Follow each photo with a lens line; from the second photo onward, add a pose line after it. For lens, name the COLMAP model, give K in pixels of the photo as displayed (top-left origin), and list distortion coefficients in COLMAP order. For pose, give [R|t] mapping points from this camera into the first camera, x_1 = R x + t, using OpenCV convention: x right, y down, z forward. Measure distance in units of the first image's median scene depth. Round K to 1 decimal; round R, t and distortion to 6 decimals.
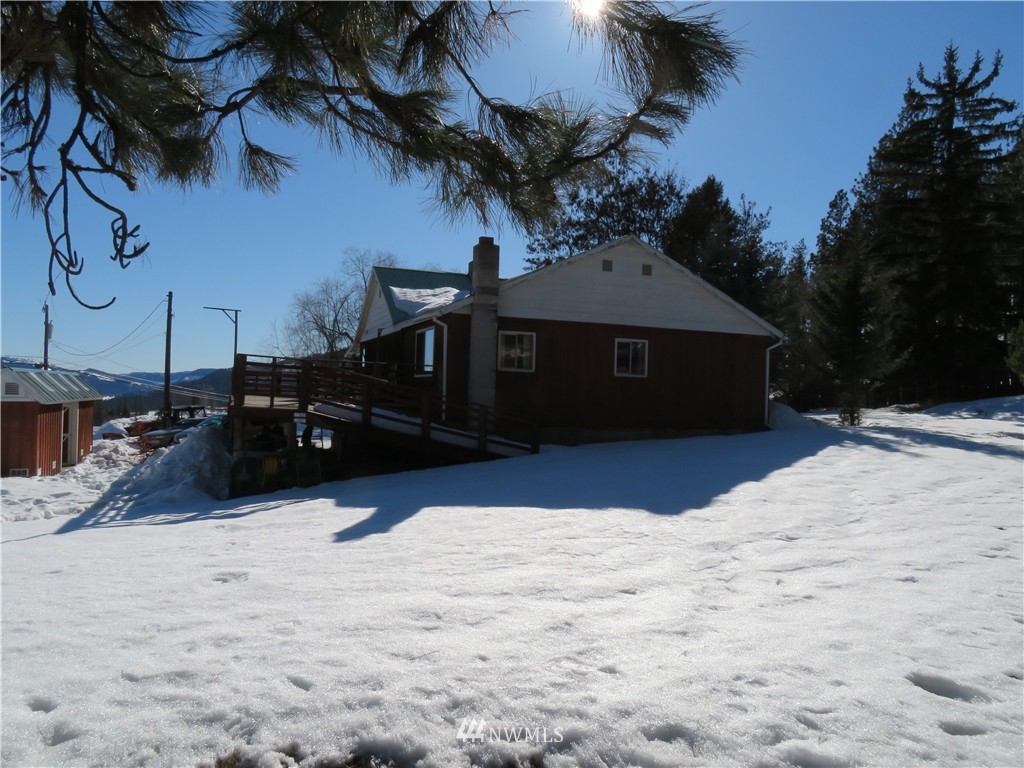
lens RADIAL K [[735.6, 0, 511.3], [0, 735.6, 403.2], [0, 0, 1]] dist [0.002196, -0.004897]
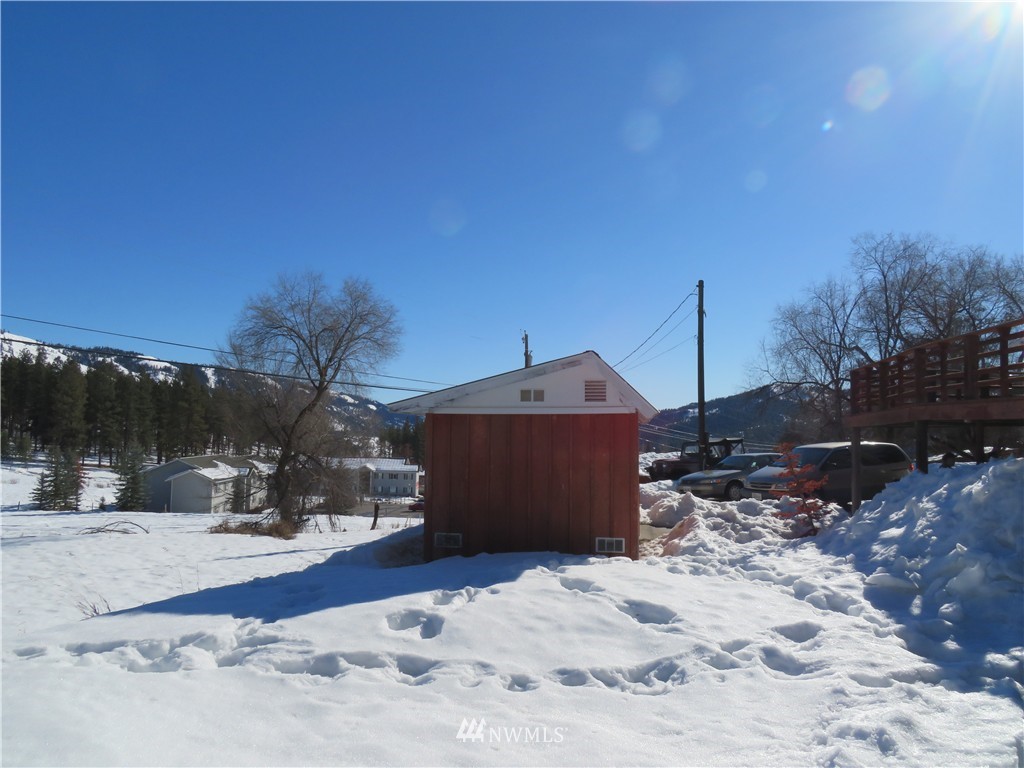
lens RADIAL K [[735.6, 0, 511.3], [0, 735.6, 403.2], [0, 0, 1]] dist [0.002196, -0.004897]
pose [[0.863195, -0.042006, -0.503120, -0.267757], [0.010623, 0.997823, -0.065082, 0.014485], [0.504758, 0.050834, 0.861763, 0.290861]]
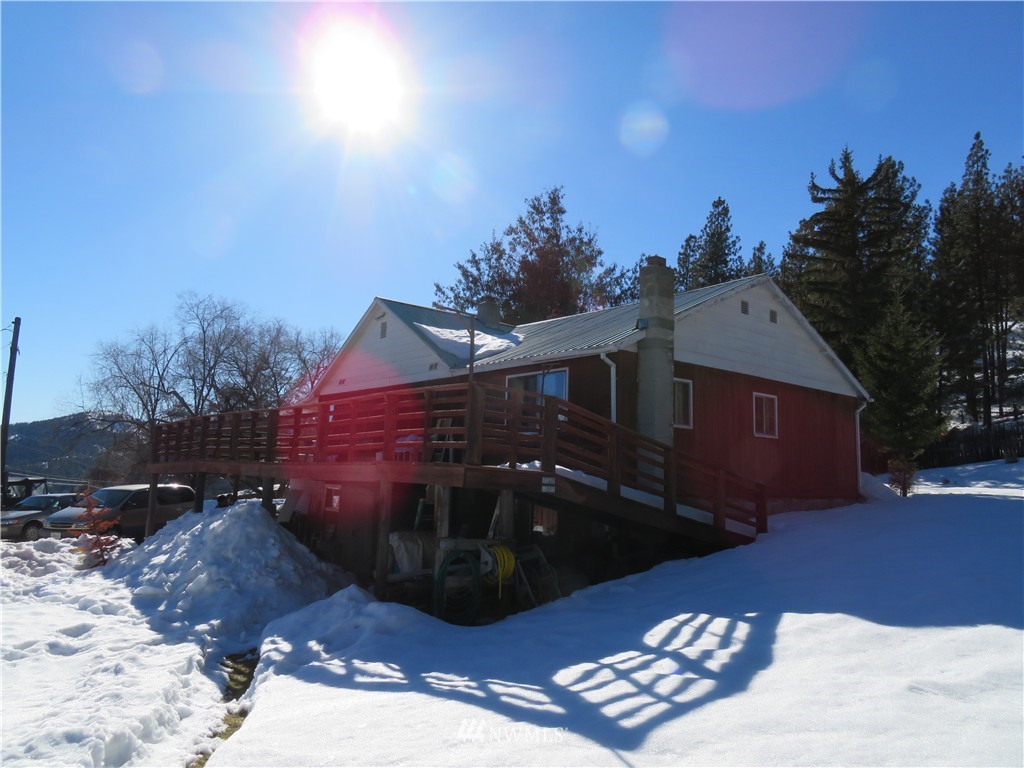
lens RADIAL K [[735.6, 0, 511.3], [0, 735.6, 403.2], [0, 0, 1]] dist [0.002196, -0.004897]
pose [[0.943677, 0.033496, 0.329169, -0.243558], [0.001424, 0.994442, -0.105275, 0.007537], [-0.330865, 0.099815, 0.938384, 0.182694]]
